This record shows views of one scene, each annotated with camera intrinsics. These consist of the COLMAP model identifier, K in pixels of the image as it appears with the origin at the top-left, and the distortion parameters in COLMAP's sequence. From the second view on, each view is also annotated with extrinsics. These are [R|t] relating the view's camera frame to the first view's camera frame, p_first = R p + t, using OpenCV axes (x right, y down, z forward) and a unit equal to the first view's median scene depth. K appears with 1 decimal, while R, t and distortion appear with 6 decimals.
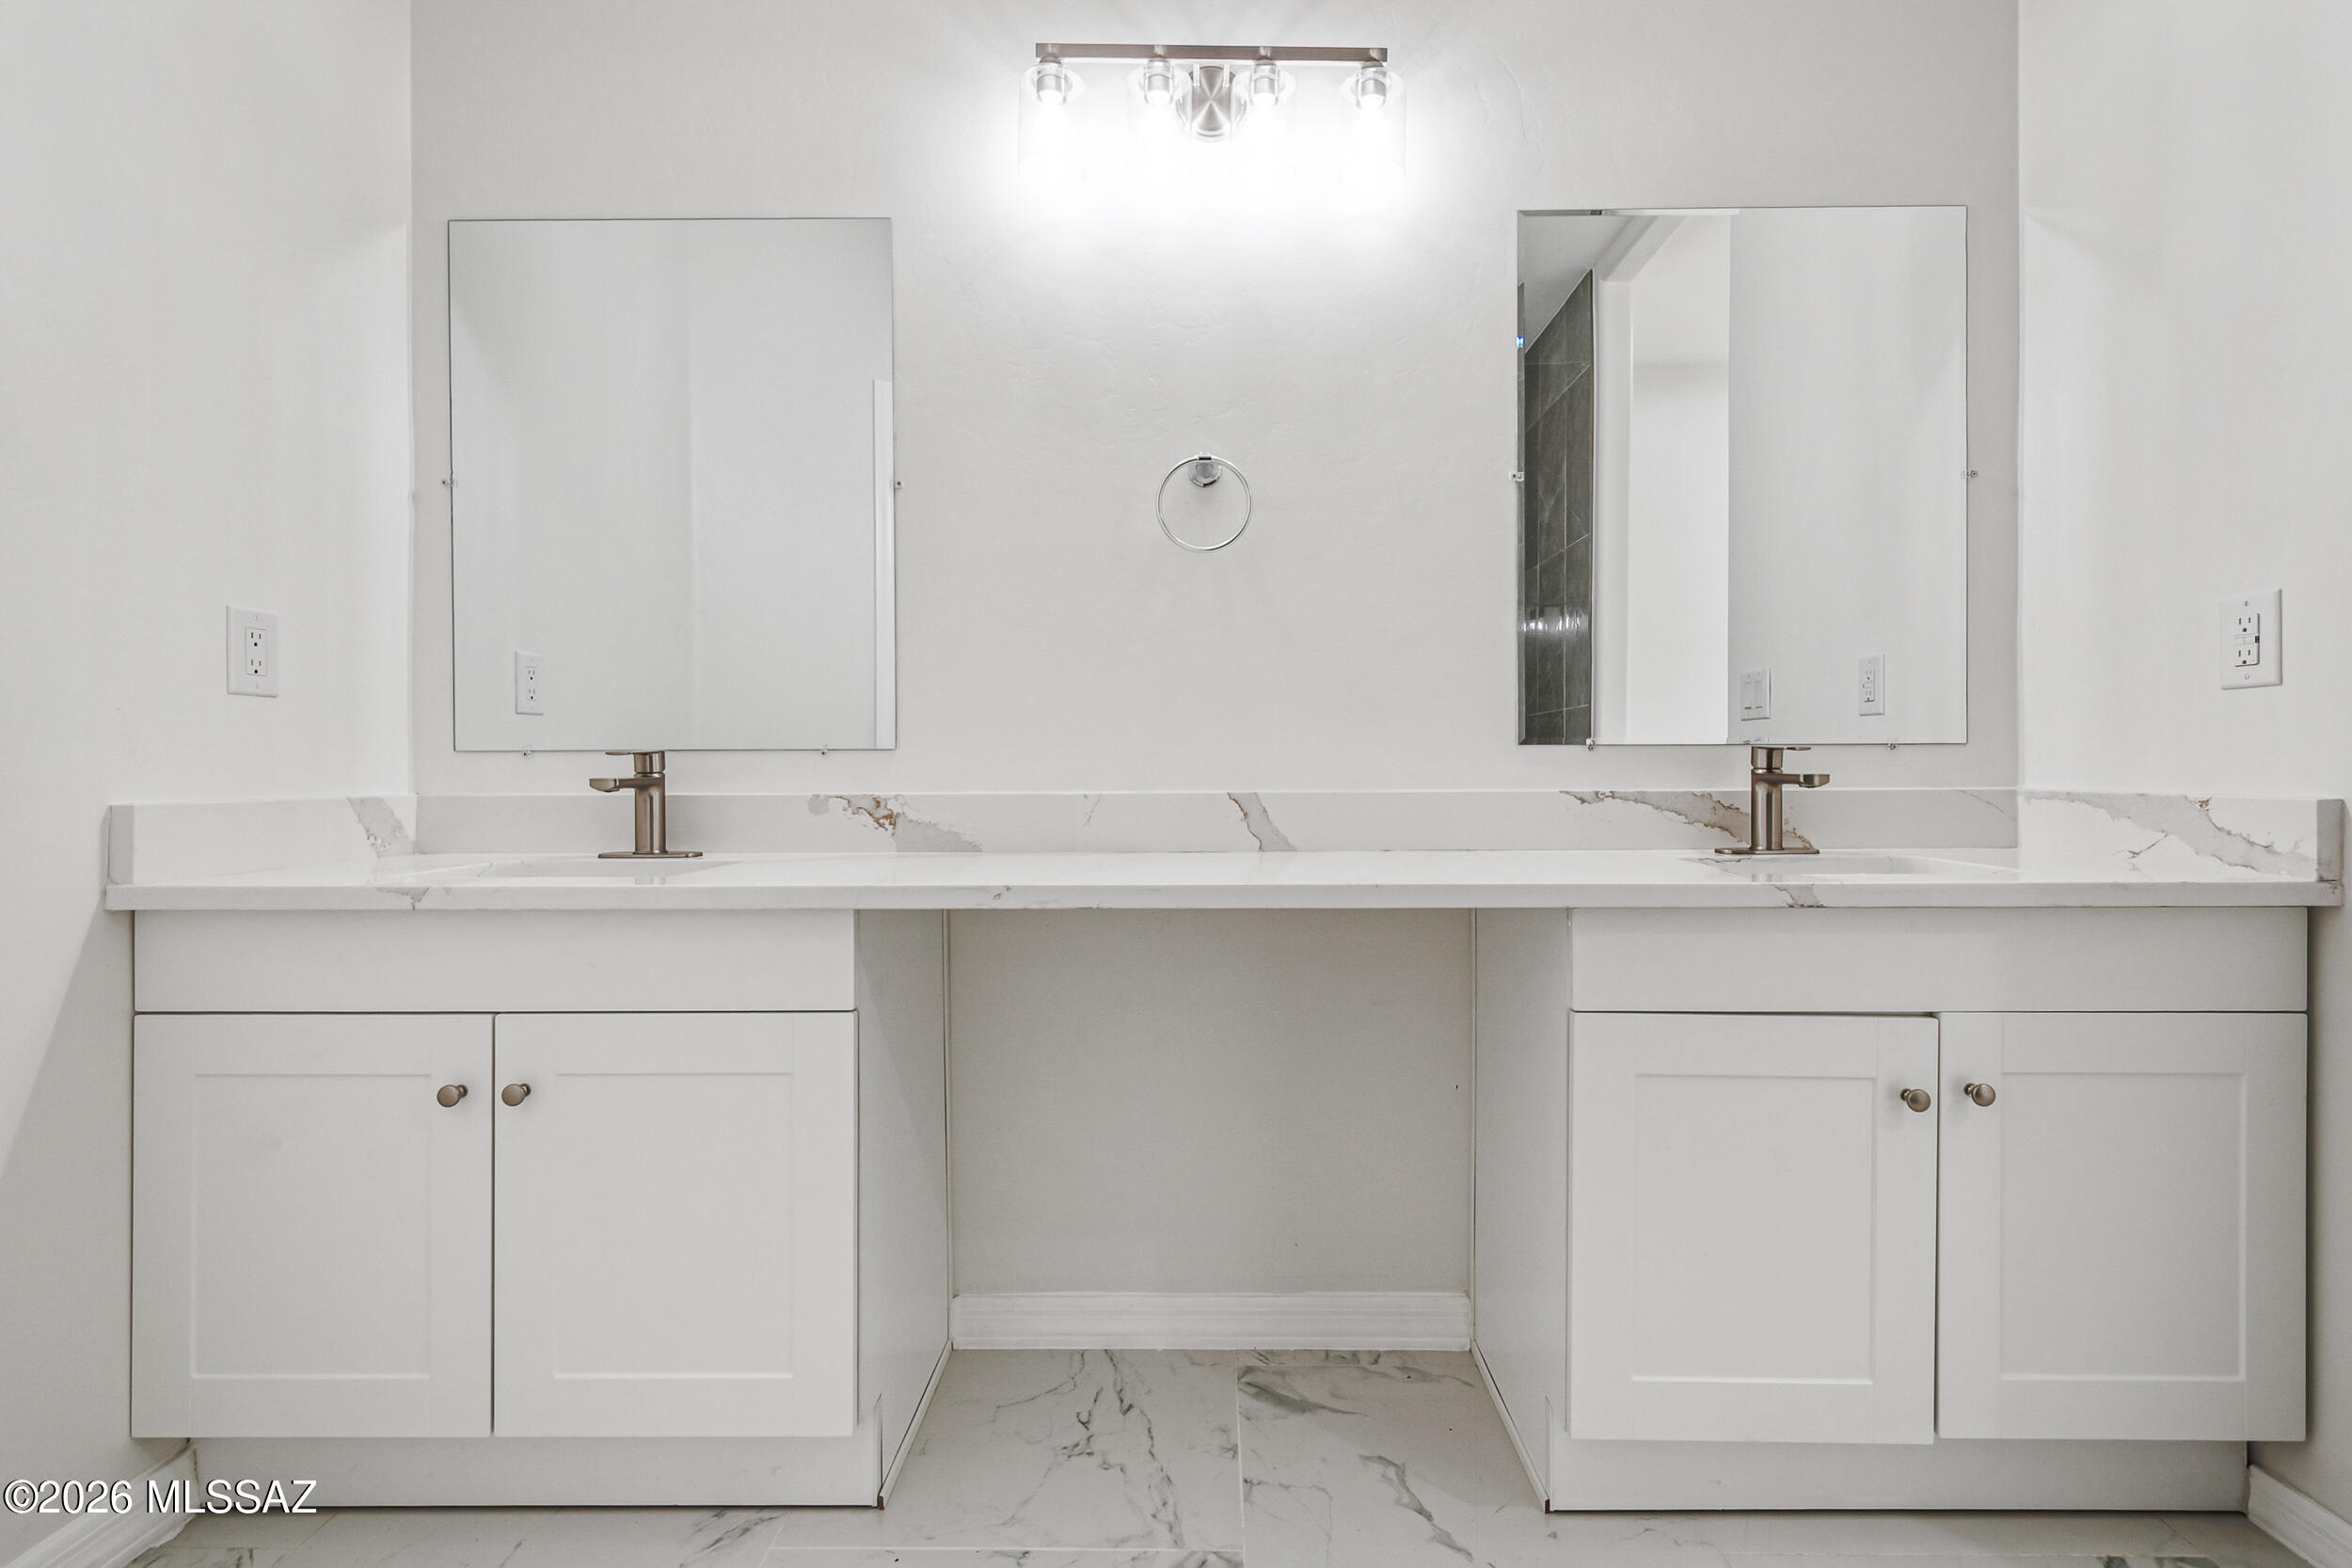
lens RADIAL K [[1035.8, 0, 1175.6], [0, 1035.8, 757.9], [0, 0, 1]] dist [0.010793, -0.000252]
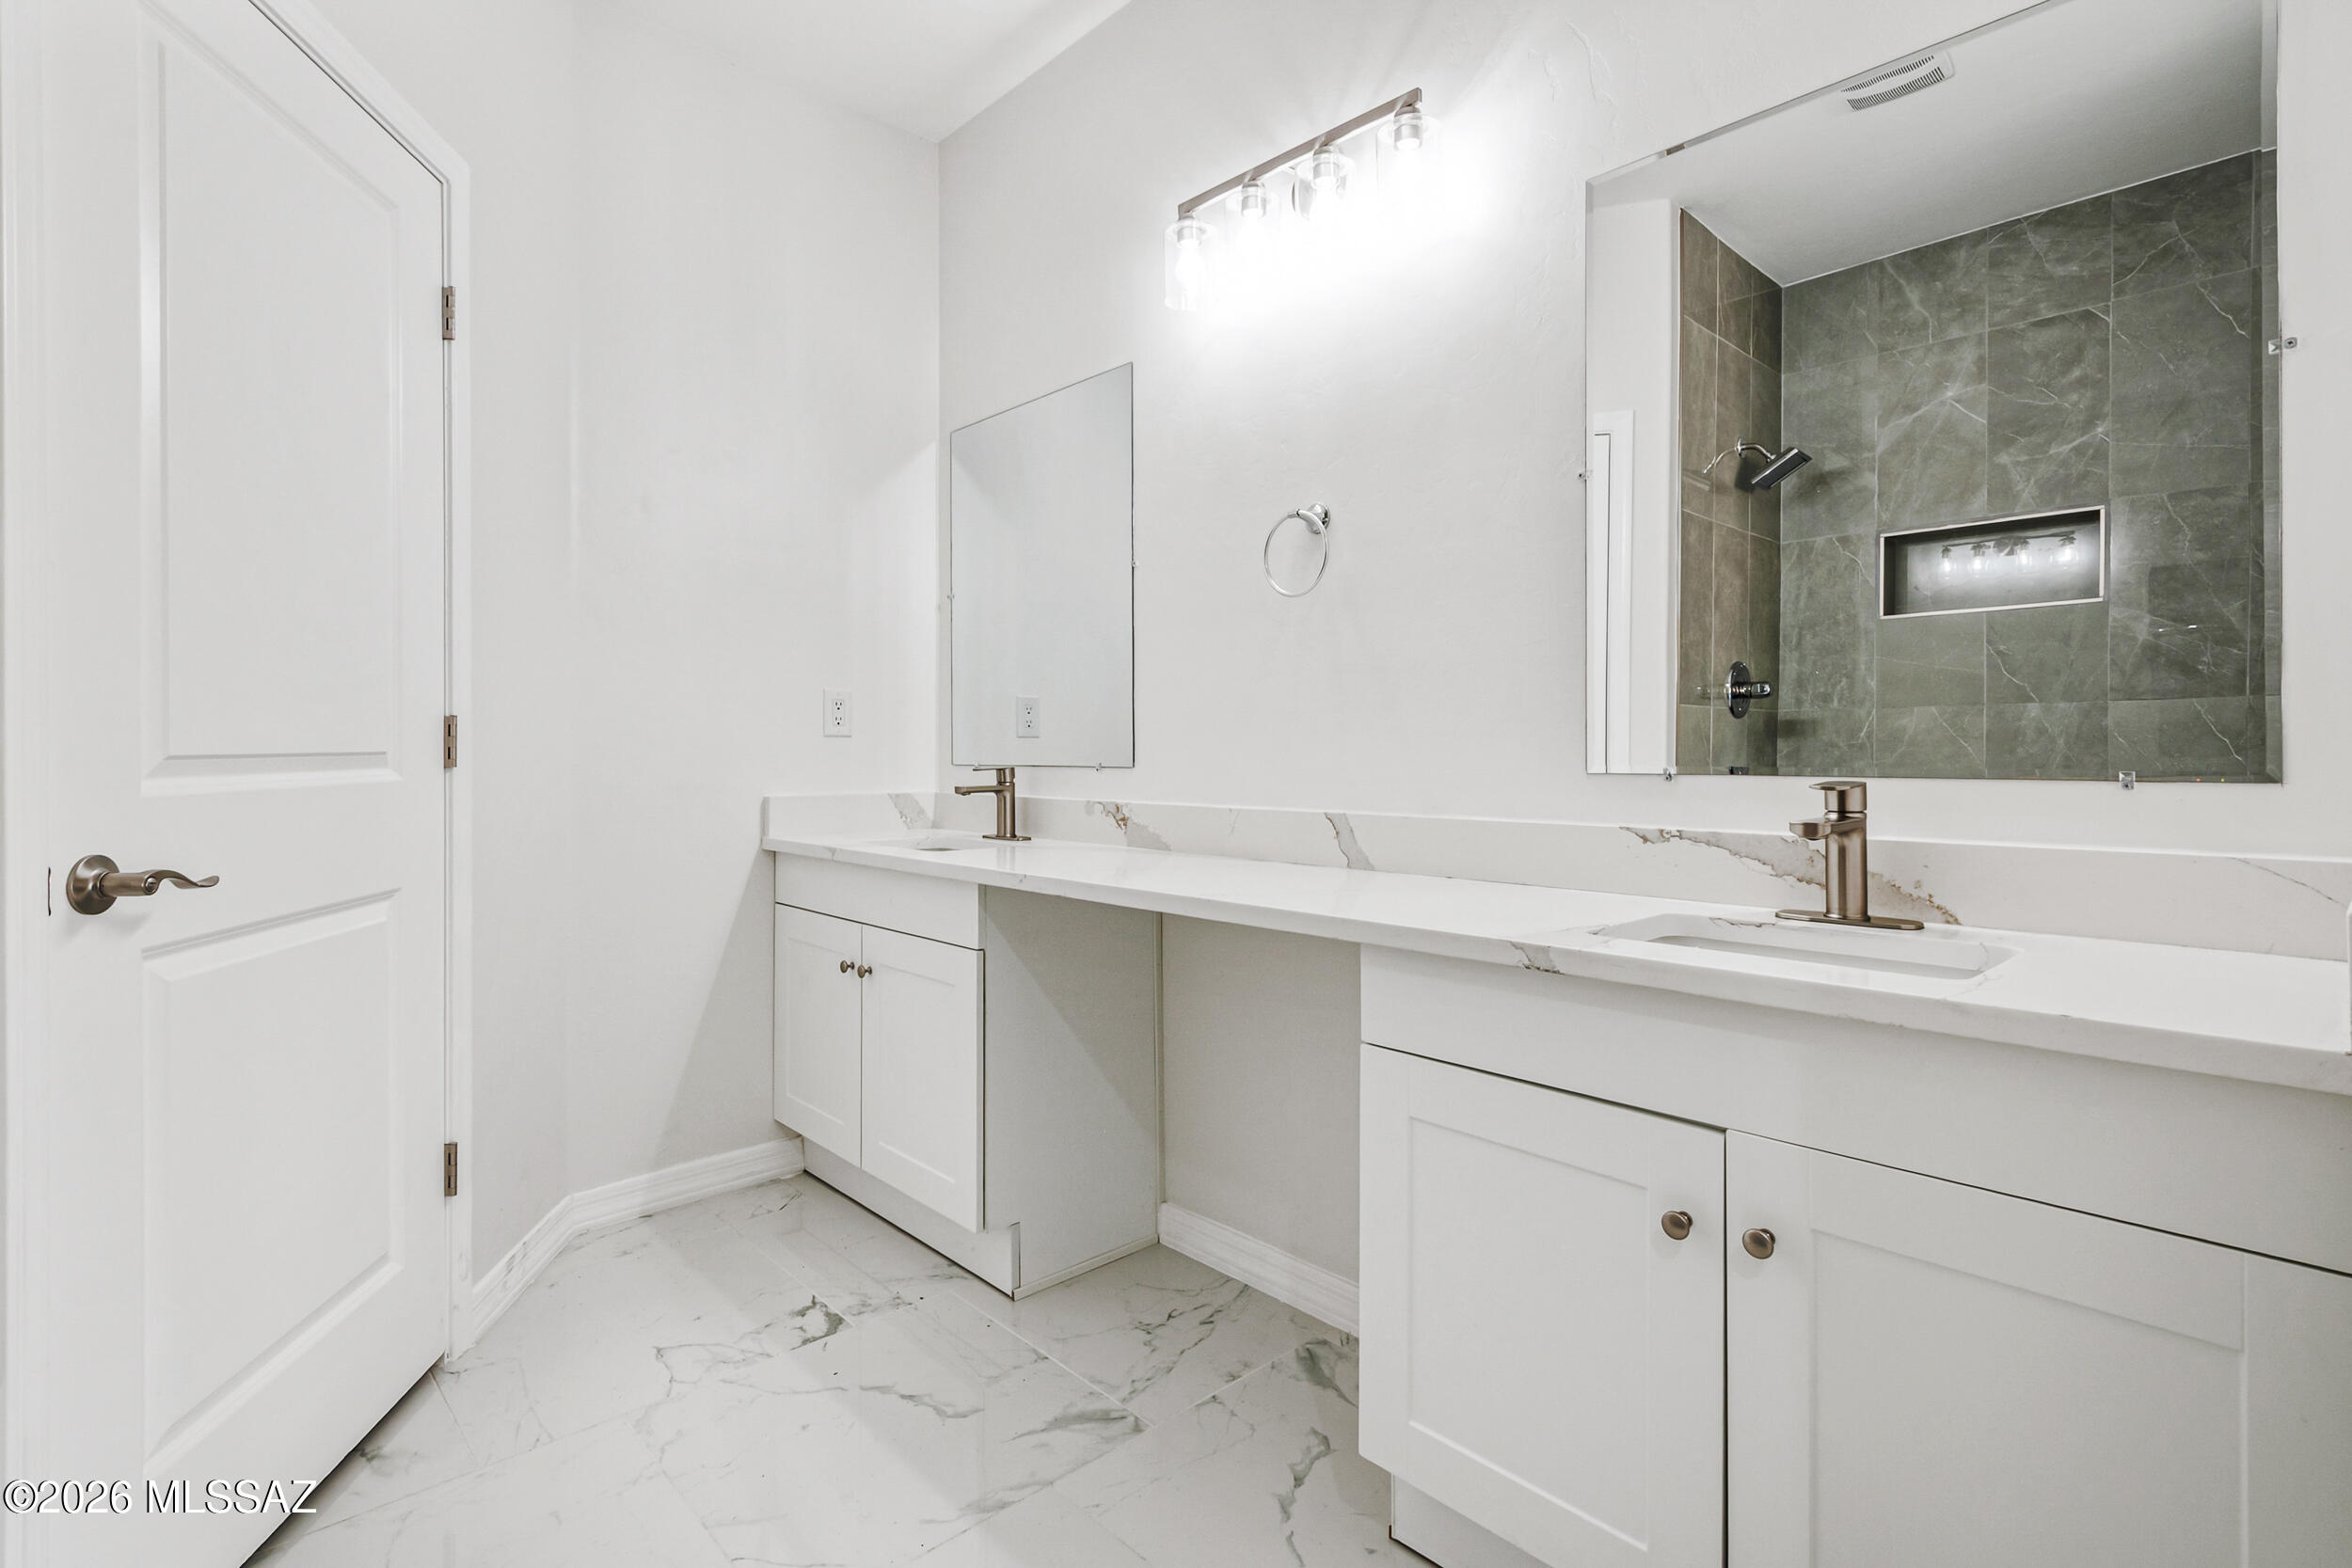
lens RADIAL K [[1106.1, 0, 1160.6], [0, 1106.1, 732.4], [0, 0, 1]] dist [0.014295, -0.000642]
pose [[0.689379, -0.009453, -0.724339, 0.786798], [0.004092, 0.999950, -0.009156, -0.041417], [0.724389, 0.003348, 0.689383, 0.067755]]
